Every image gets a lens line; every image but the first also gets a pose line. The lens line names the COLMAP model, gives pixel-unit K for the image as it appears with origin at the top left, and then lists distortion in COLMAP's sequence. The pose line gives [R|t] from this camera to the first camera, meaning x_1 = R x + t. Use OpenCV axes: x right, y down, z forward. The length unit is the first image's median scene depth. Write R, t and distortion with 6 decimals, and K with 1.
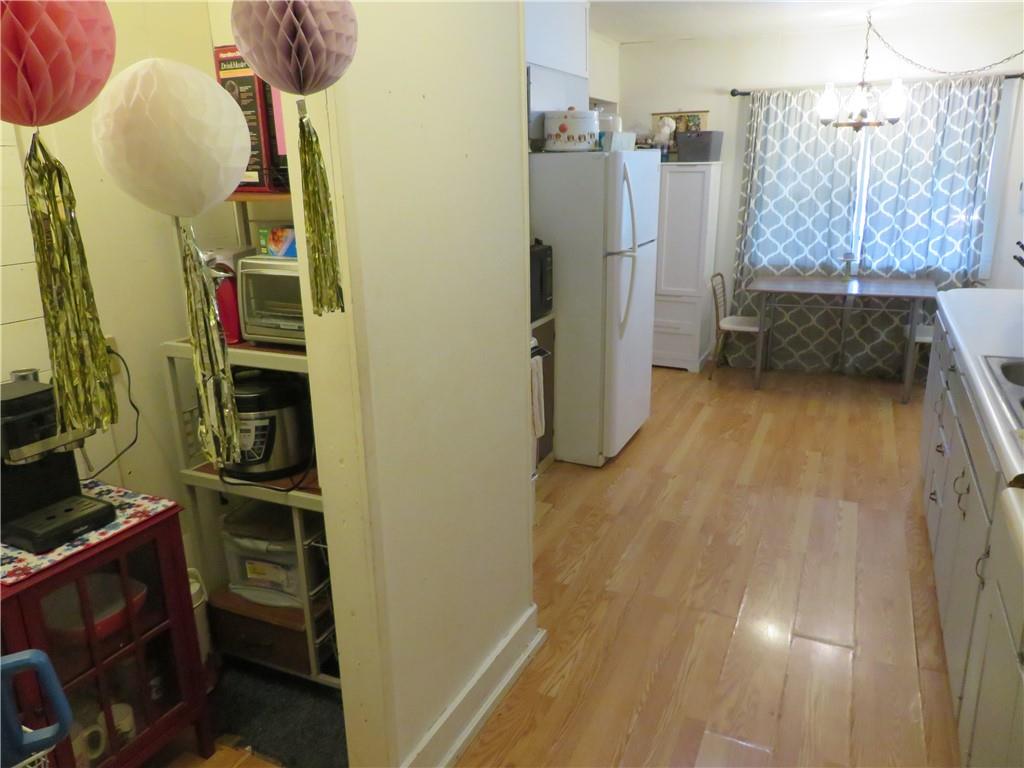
lens RADIAL K [[770.0, 0, 512.0], [0, 770.0, 384.0], [0, 0, 1]] dist [-0.008466, 0.000842]
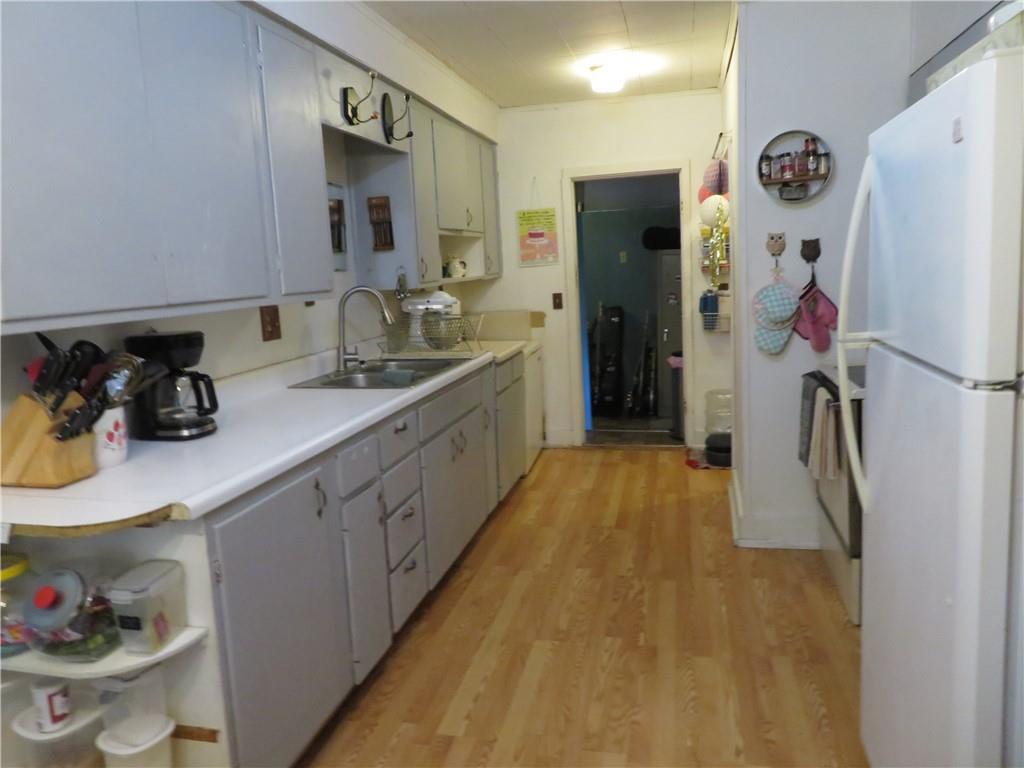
lens RADIAL K [[723.6, 0, 513.8], [0, 723.6, 380.8], [0, 0, 1]] dist [-0.009393, -0.000775]
pose [[-0.977058, 0.105442, -0.185041, 0.449639], [0.017670, 0.905979, 0.422955, -0.343839], [0.212240, 0.409982, -0.887056, 1.368923]]
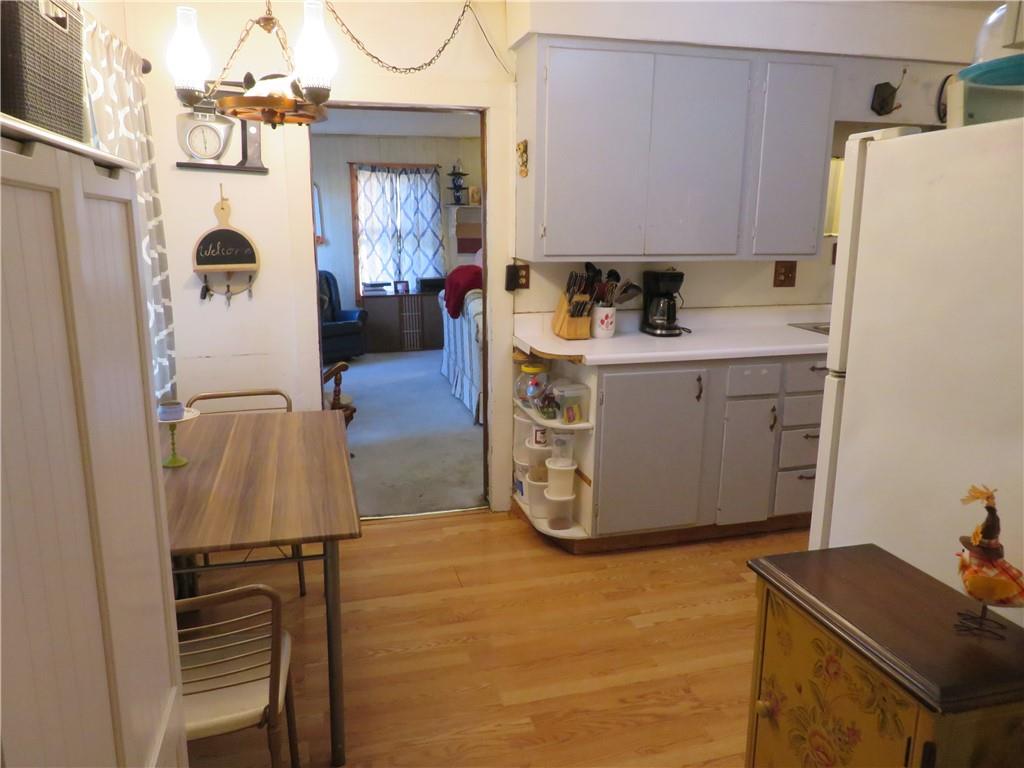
lens RADIAL K [[723.6, 0, 513.8], [0, 723.6, 380.8], [0, 0, 1]] dist [-0.009393, -0.000775]
pose [[-0.650569, -0.142428, 0.745972, 0.024265], [0.221361, 0.904042, 0.365660, -0.399312], [-0.726470, 0.403016, -0.556614, 1.512058]]
